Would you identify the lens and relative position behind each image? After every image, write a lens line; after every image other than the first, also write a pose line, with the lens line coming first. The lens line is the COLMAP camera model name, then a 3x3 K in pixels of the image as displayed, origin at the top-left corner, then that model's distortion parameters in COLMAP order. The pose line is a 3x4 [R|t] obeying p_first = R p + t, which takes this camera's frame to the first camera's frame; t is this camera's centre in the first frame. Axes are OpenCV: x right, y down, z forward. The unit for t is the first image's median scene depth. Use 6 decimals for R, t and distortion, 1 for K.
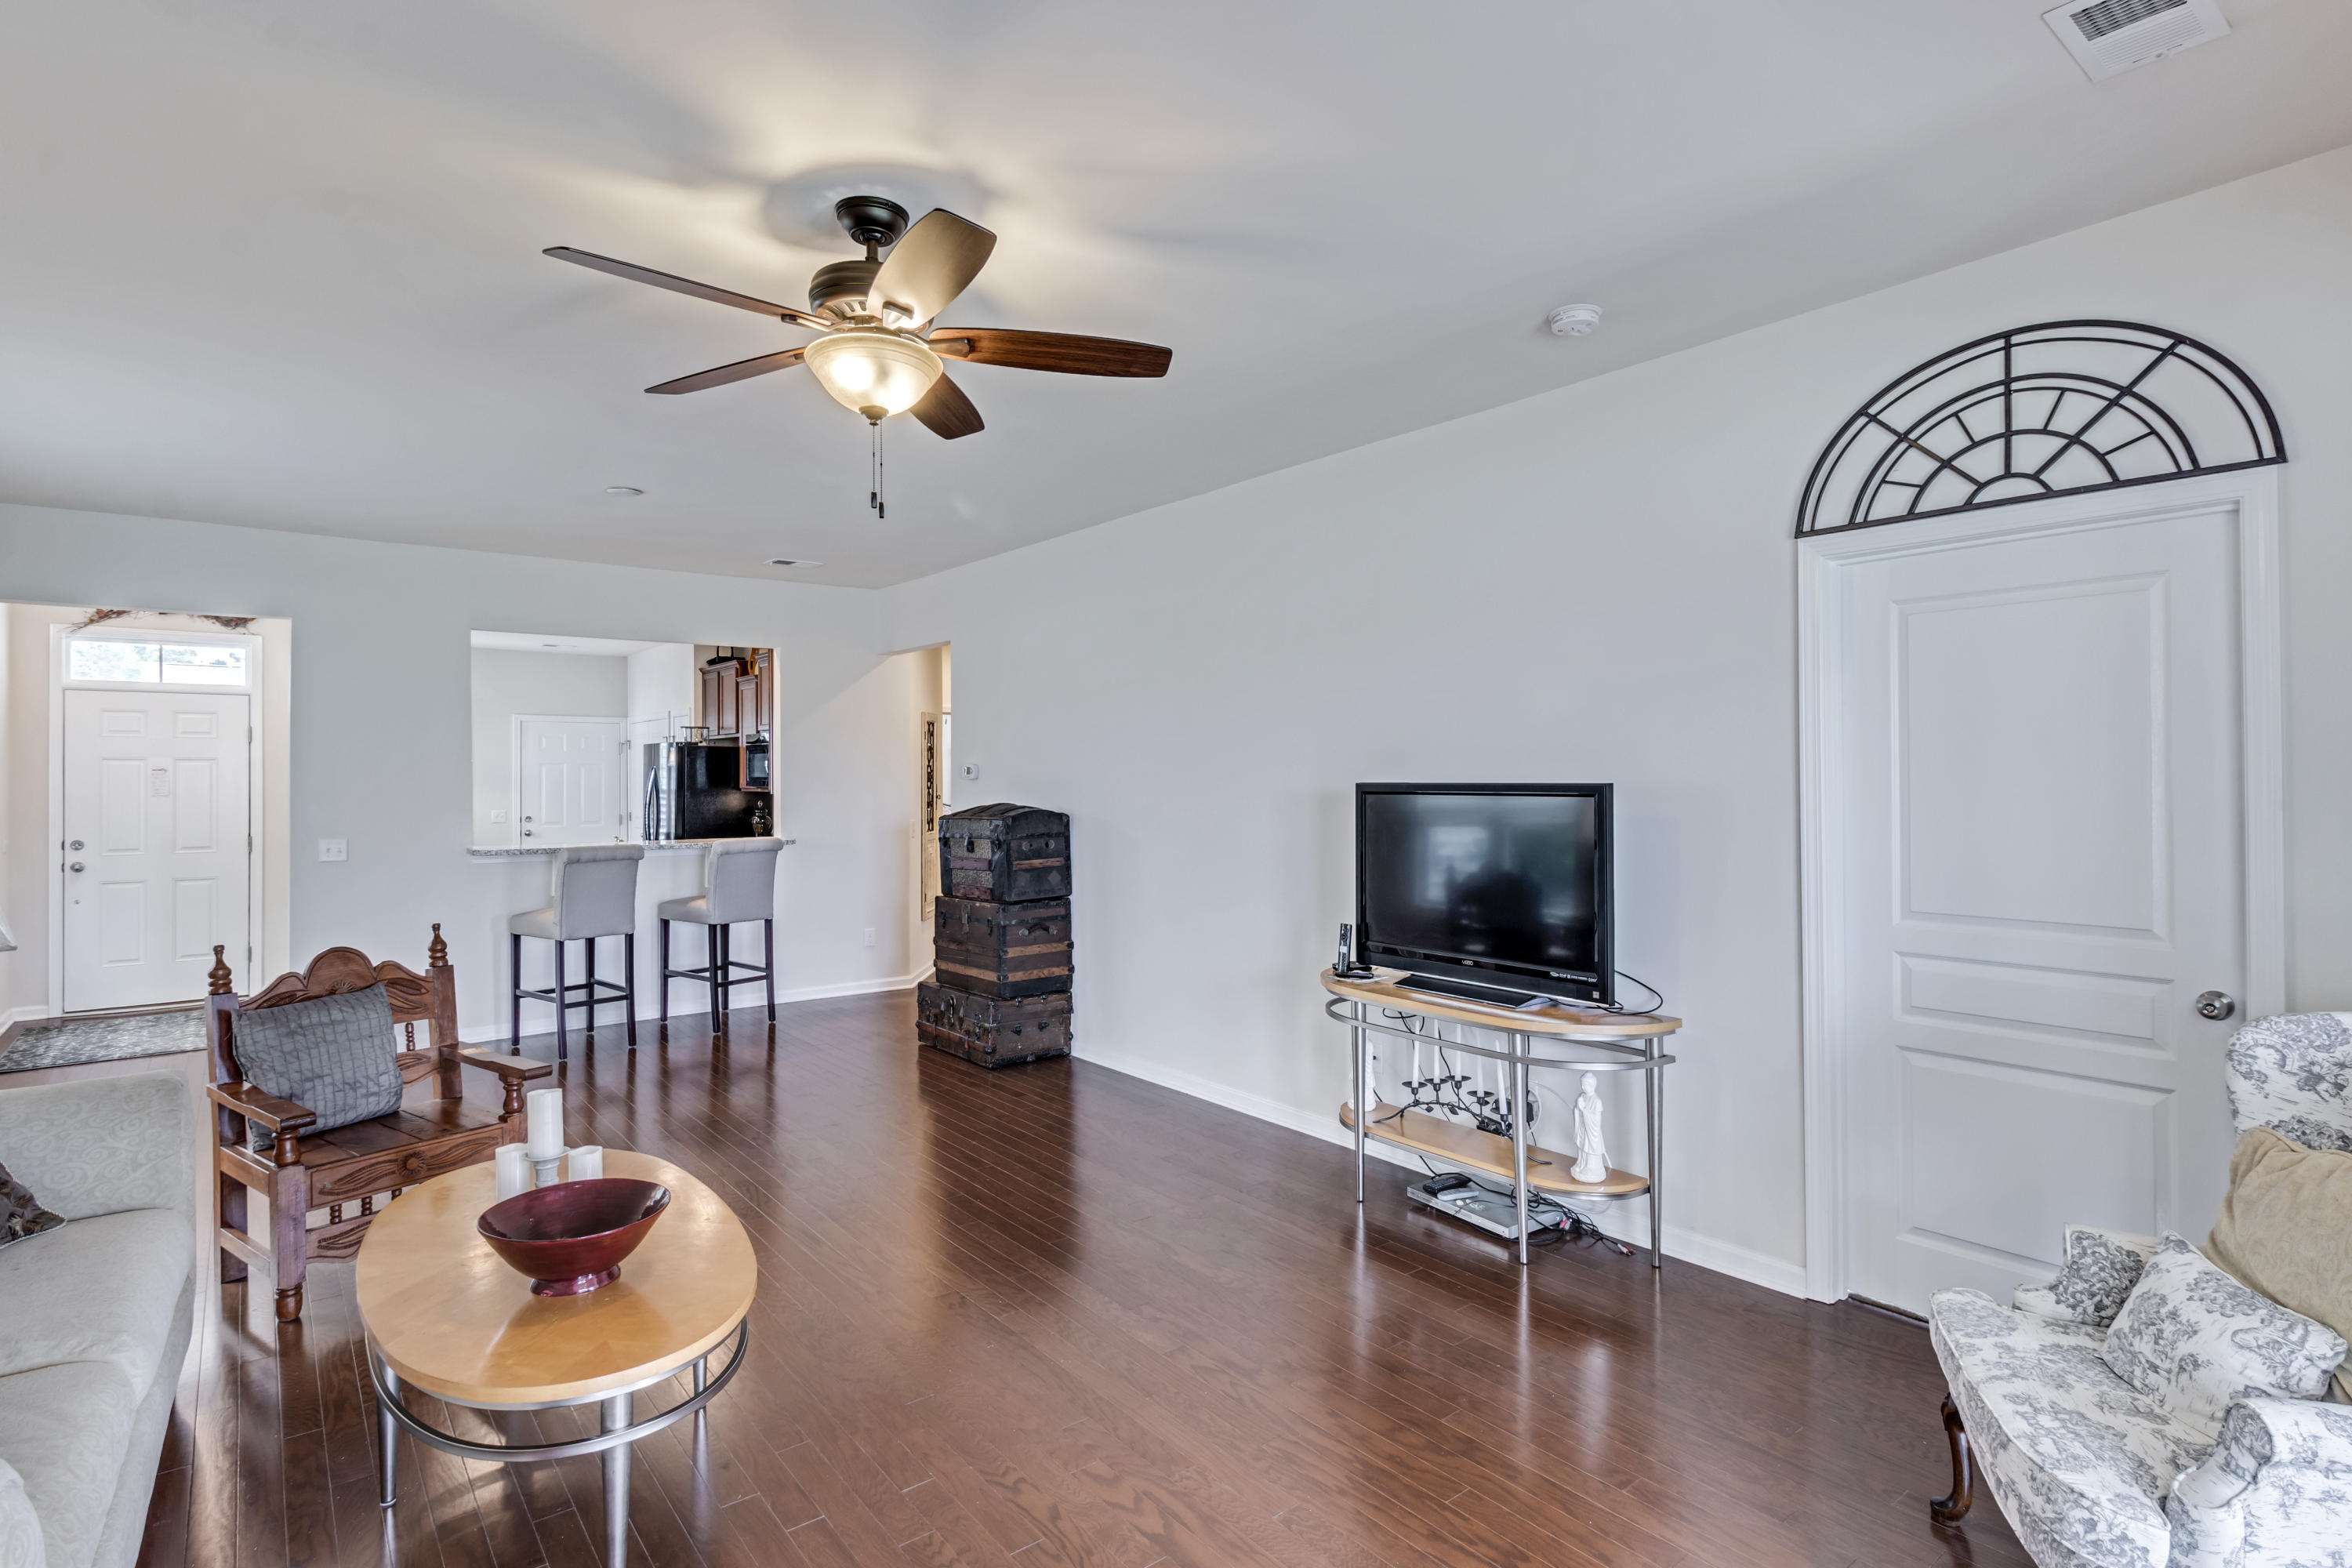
lens RADIAL K [[1191.8, 0, 1169.3], [0, 1191.8, 767.7], [0, 0, 1]] dist [0.000223, 0.000150]
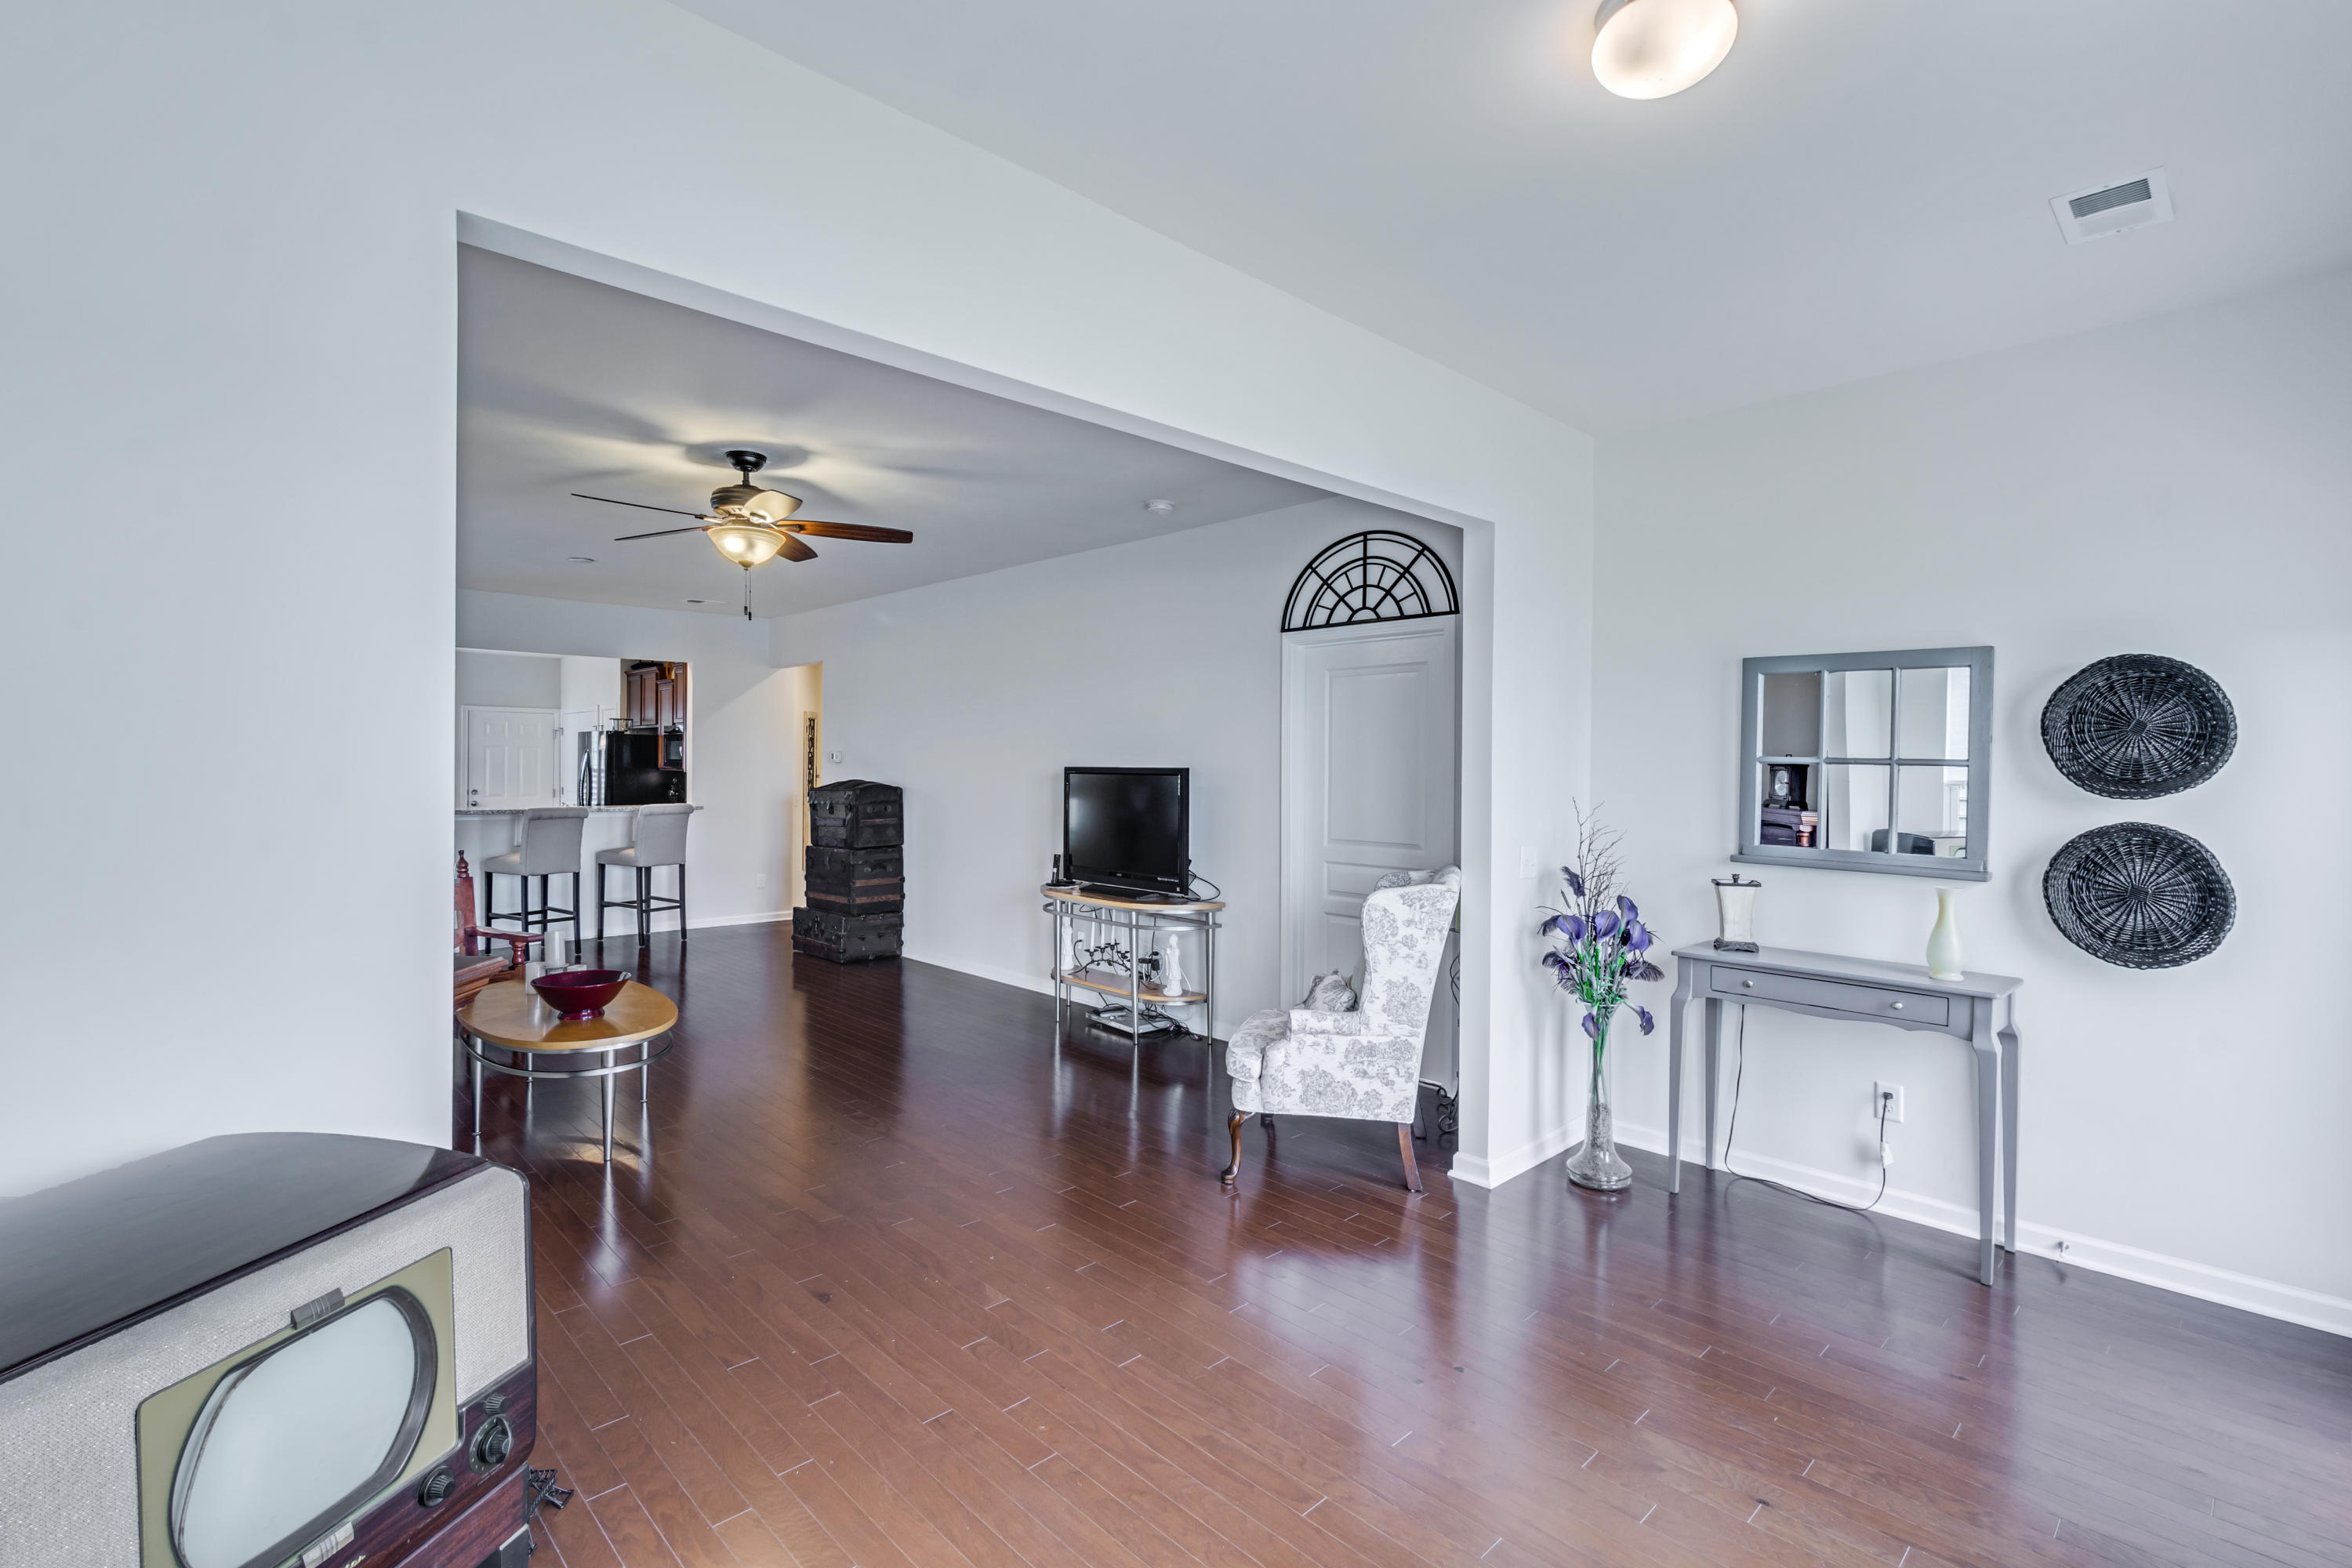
lens RADIAL K [[1087.6, 0, 1173.3], [0, 1087.6, 763.8], [0, 0, 1]] dist [0.003172, 0.000601]
pose [[0.994795, 0.011179, 0.101281, 0.167156], [-0.011879, 0.999910, 0.006311, -0.002681], [-0.101201, -0.007481, 0.994838, -0.514968]]
